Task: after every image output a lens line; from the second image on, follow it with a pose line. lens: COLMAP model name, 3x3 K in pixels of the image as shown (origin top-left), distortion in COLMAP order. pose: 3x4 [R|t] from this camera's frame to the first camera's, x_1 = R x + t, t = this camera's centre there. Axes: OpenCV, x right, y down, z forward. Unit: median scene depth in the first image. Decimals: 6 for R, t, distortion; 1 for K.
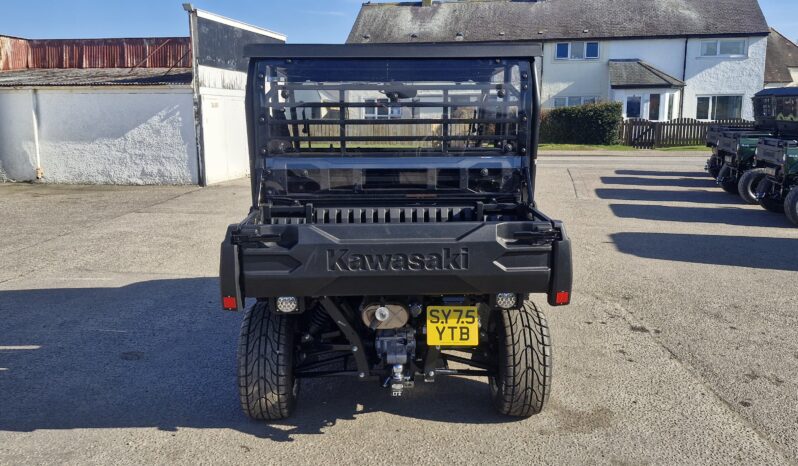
lens RADIAL K [[696.4, 0, 405.1], [0, 696.4, 227.6], [0, 0, 1]] dist [0.072681, -0.047666]
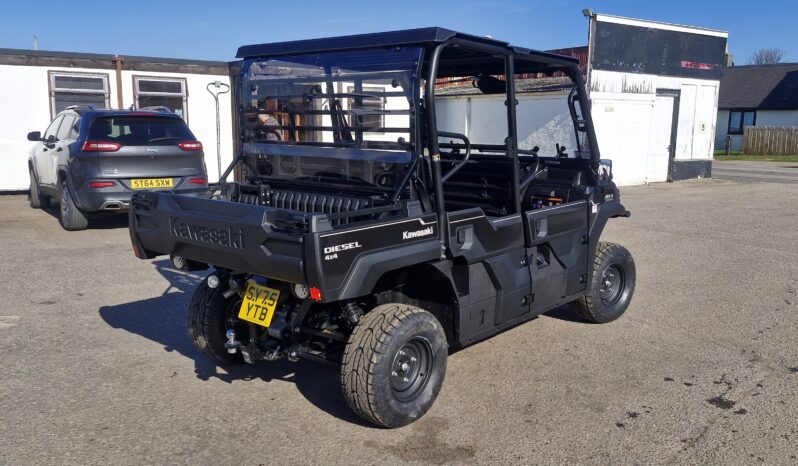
lens RADIAL K [[696.4, 0, 402.3], [0, 696.4, 240.2], [0, 0, 1]] dist [0.072681, -0.047666]
pose [[0.731393, 0.123754, -0.670633, 0.199924], [-0.120499, 0.991375, 0.051526, -0.007741], [0.671226, 0.043125, 0.739998, 0.078529]]
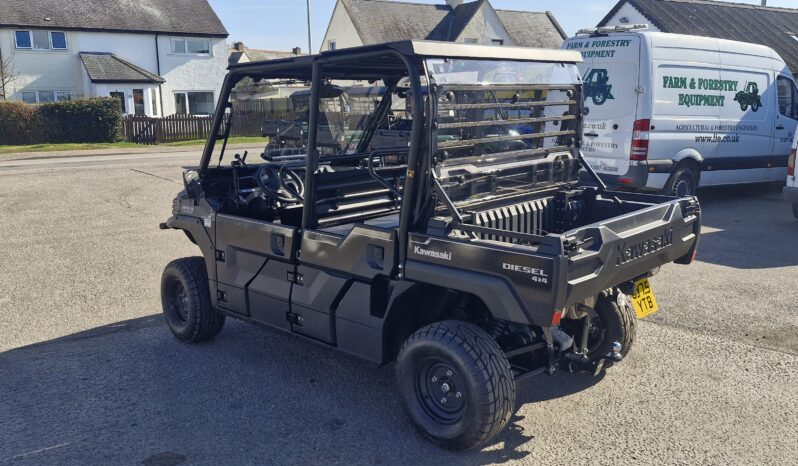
lens RADIAL K [[696.4, 0, 393.1], [0, 696.4, 226.6], [0, 0, 1]] dist [0.072681, -0.047666]
pose [[0.710332, -0.135876, 0.690627, -0.217142], [0.131681, 0.989520, 0.059243, -0.020818], [-0.691440, 0.048860, 0.720780, 0.097083]]
